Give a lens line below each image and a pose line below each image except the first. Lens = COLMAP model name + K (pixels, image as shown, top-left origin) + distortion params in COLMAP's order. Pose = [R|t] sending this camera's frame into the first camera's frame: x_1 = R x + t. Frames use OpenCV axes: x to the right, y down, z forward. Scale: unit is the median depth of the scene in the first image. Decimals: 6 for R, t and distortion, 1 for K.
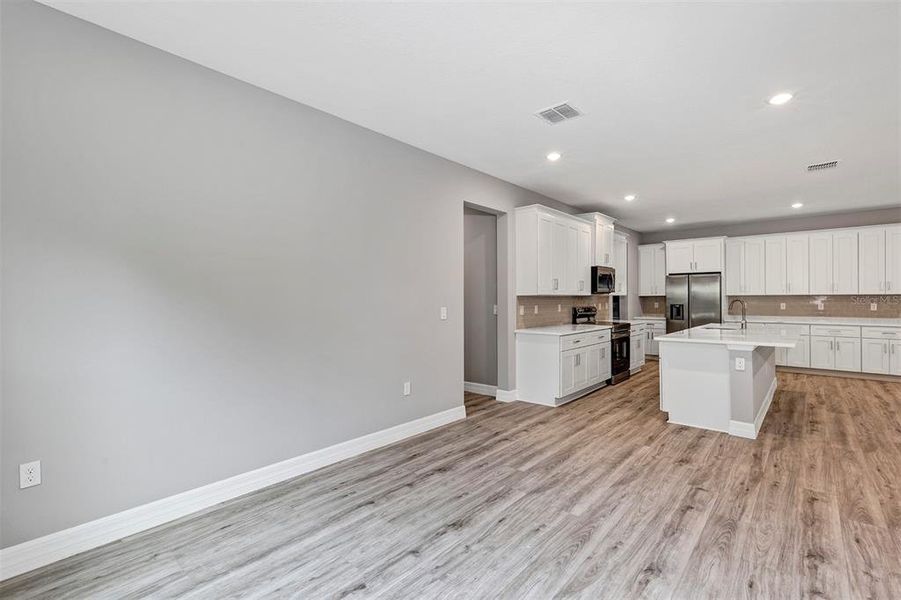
lens RADIAL K [[410.3, 0, 460.1], [0, 410.3, 295.6], [0, 0, 1]] dist [0.007588, 0.000855]
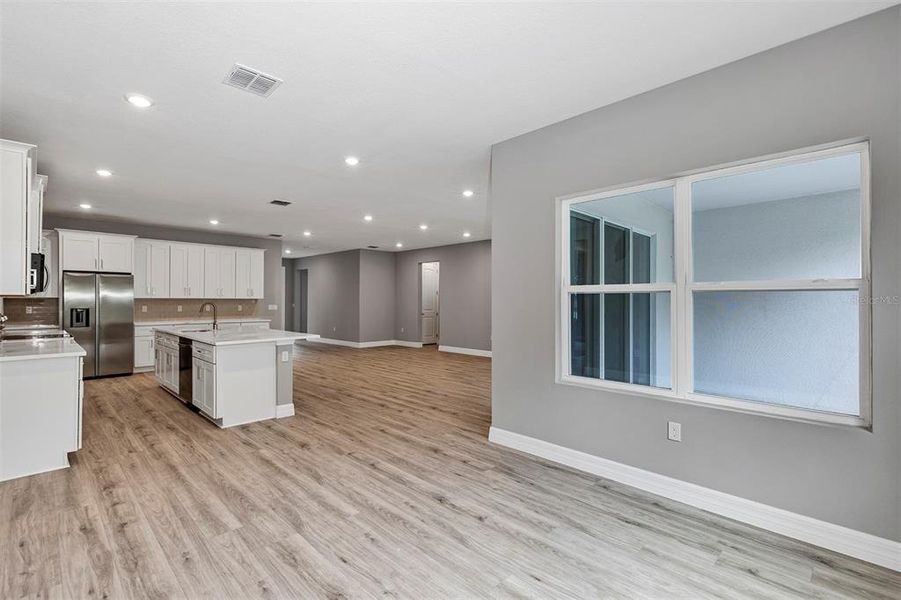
lens RADIAL K [[410.3, 0, 427.5], [0, 410.3, 293.0], [0, 0, 1]] dist [0.007588, 0.000855]
pose [[0.106247, 0.023400, 0.994064, -0.505830], [-0.008496, 0.999708, -0.022625, 0.007401], [-0.994304, -0.006042, 0.106414, 0.504117]]
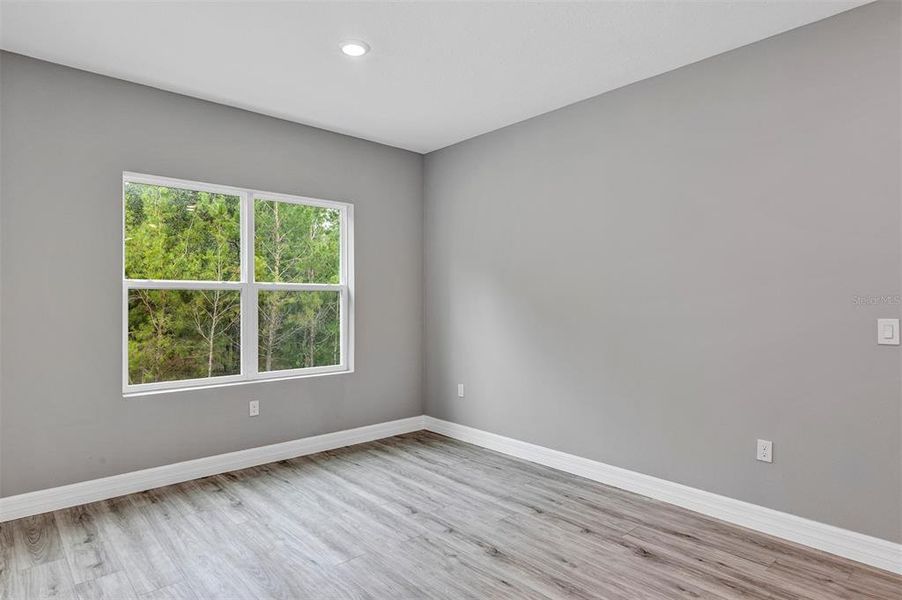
lens RADIAL K [[515.3, 0, 431.9], [0, 515.3, 298.5], [0, 0, 1]] dist [0.016055, 0.003137]
pose [[-0.156082, 0.000441, -0.987744, 0.745204], [0.006333, 0.999980, -0.000554, 0.004169], [0.987724, -0.006342, -0.156082, 0.694108]]
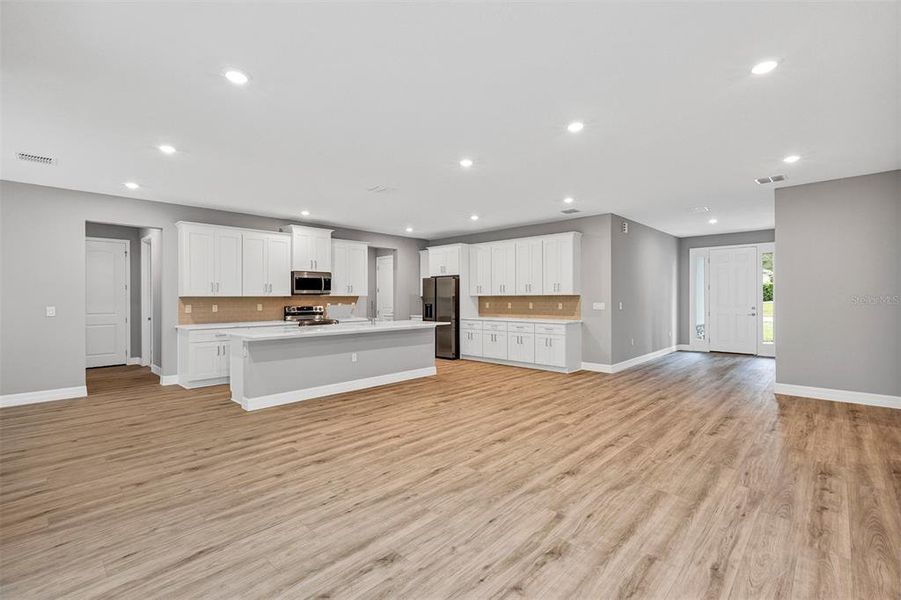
lens RADIAL K [[410.3, 0, 456.4], [0, 410.3, 280.8], [0, 0, 1]] dist [0.007588, 0.000855]
pose [[0.998939, -0.002240, -0.046009, 1.508219], [0.000671, 0.999419, -0.034074, -0.006456], [0.046058, 0.034007, 0.998360, -0.249712]]
